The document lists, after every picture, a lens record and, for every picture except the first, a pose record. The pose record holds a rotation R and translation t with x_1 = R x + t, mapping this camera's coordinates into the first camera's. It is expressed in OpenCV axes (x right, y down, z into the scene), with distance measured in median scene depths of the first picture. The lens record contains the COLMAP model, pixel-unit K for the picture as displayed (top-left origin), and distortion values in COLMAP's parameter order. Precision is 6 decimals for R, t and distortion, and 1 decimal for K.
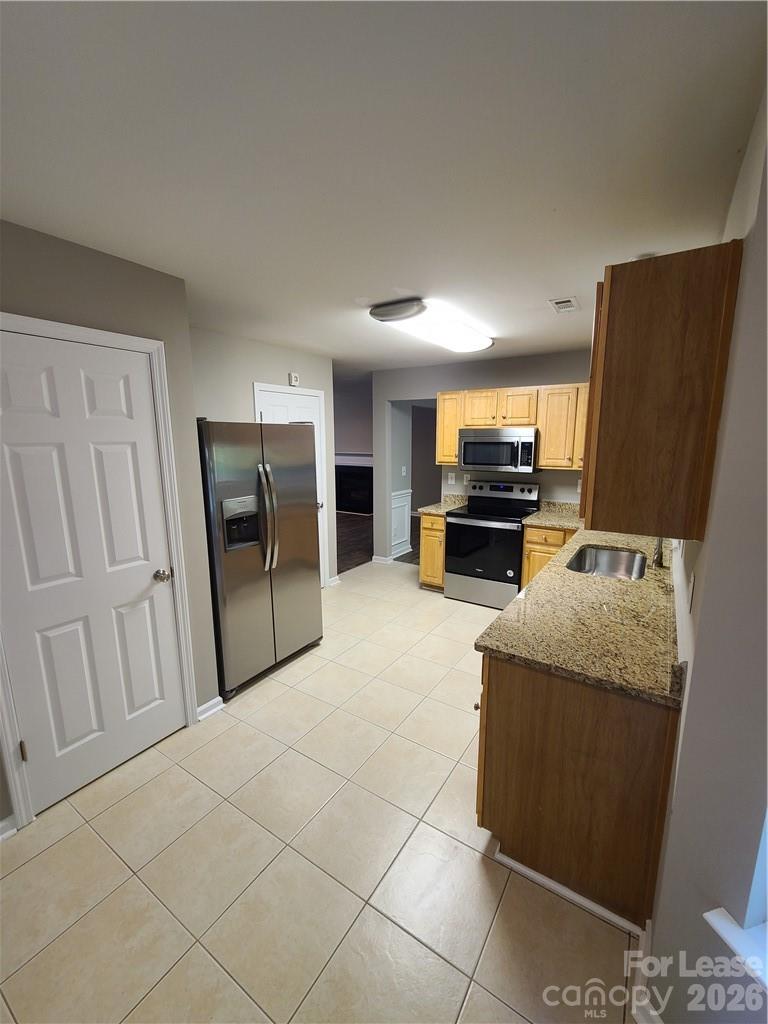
lens RADIAL K [[421.7, 0, 389.8], [0, 421.7, 512.6], [0, 0, 1]] dist [-0.000430, -0.000285]
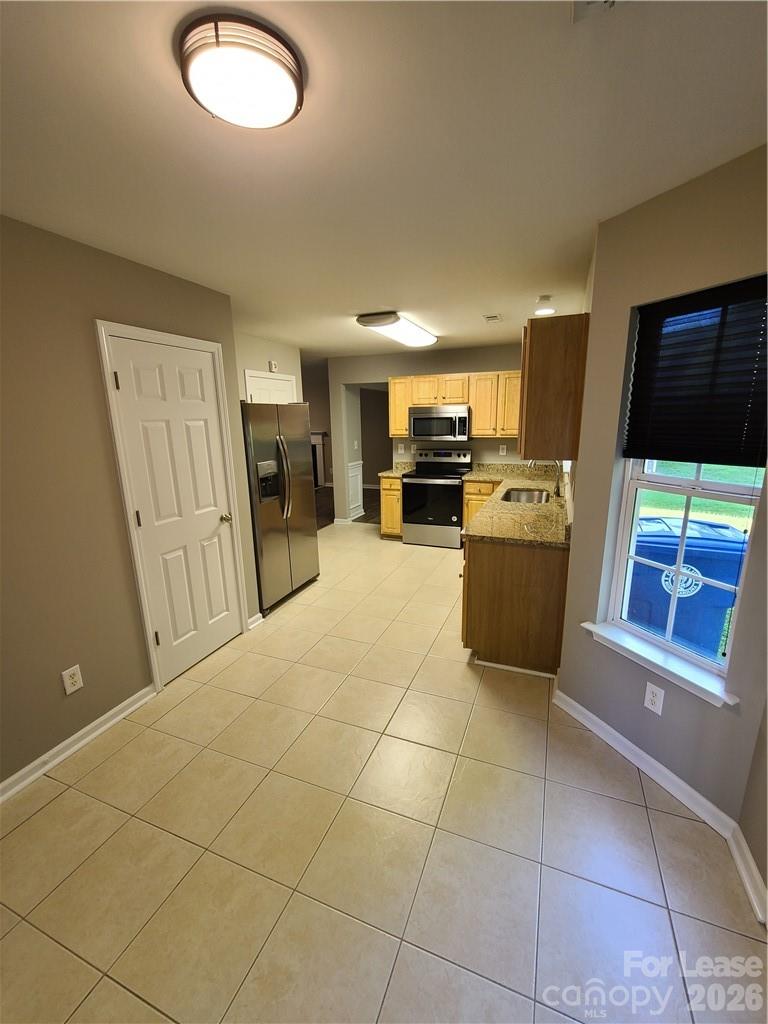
lens RADIAL K [[421.7, 0, 389.5], [0, 421.7, 512.5], [0, 0, 1]] dist [-0.000430, -0.000285]
pose [[0.980306, -0.057901, 0.188808, -0.222147], [0.049311, 0.997537, 0.049885, 0.071040], [-0.191231, -0.039592, 0.980746, -0.340416]]
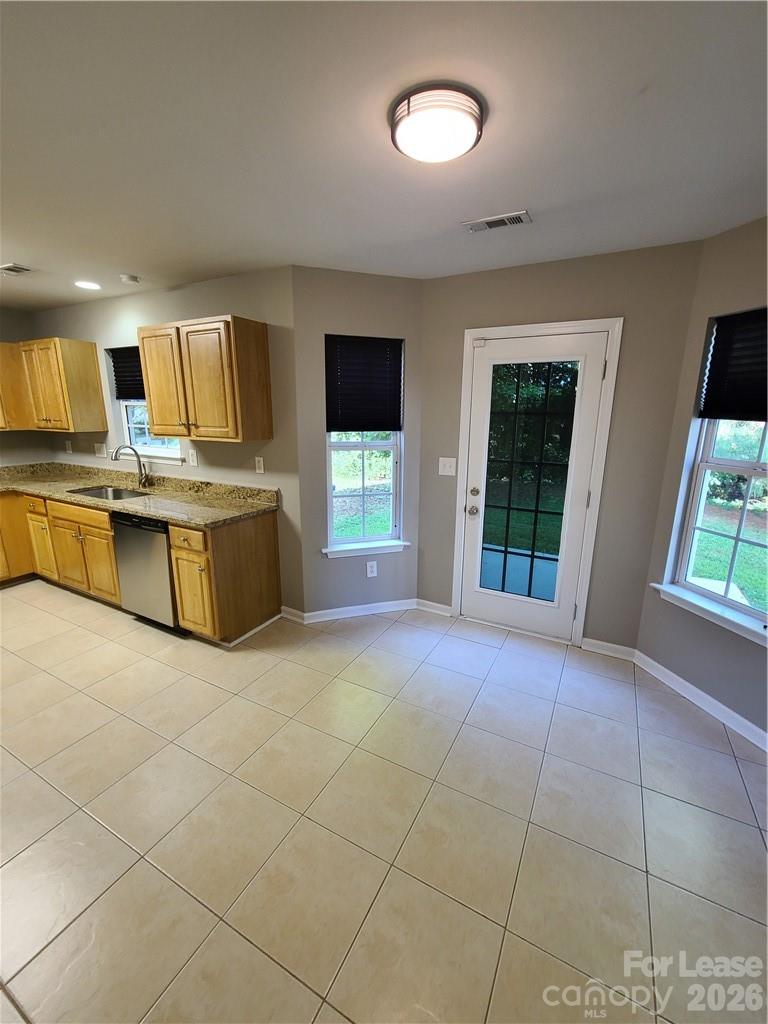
lens RADIAL K [[421.7, 0, 389.9], [0, 421.7, 513.1], [0, 0, 1]] dist [-0.000430, -0.000285]
pose [[-0.090525, -0.236545, 0.967394, -0.804347], [0.164670, 0.954456, 0.248791, -0.009951], [-0.982186, 0.181822, -0.047450, 0.212153]]
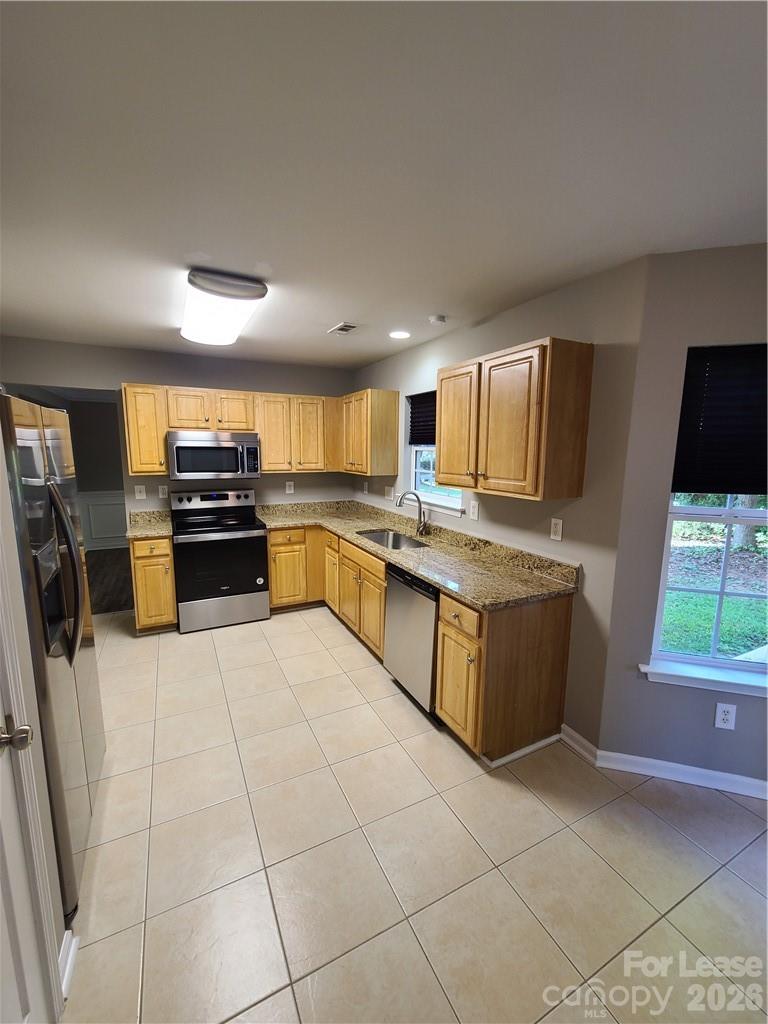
lens RADIAL K [[421.7, 0, 389.8], [0, 421.7, 513.1], [0, 0, 1]] dist [-0.000430, -0.000285]
pose [[0.494276, -0.125740, 0.860163, -0.551007], [0.141403, 0.987935, 0.063164, -0.043604], [-0.857727, 0.090410, 0.506093, 0.331030]]
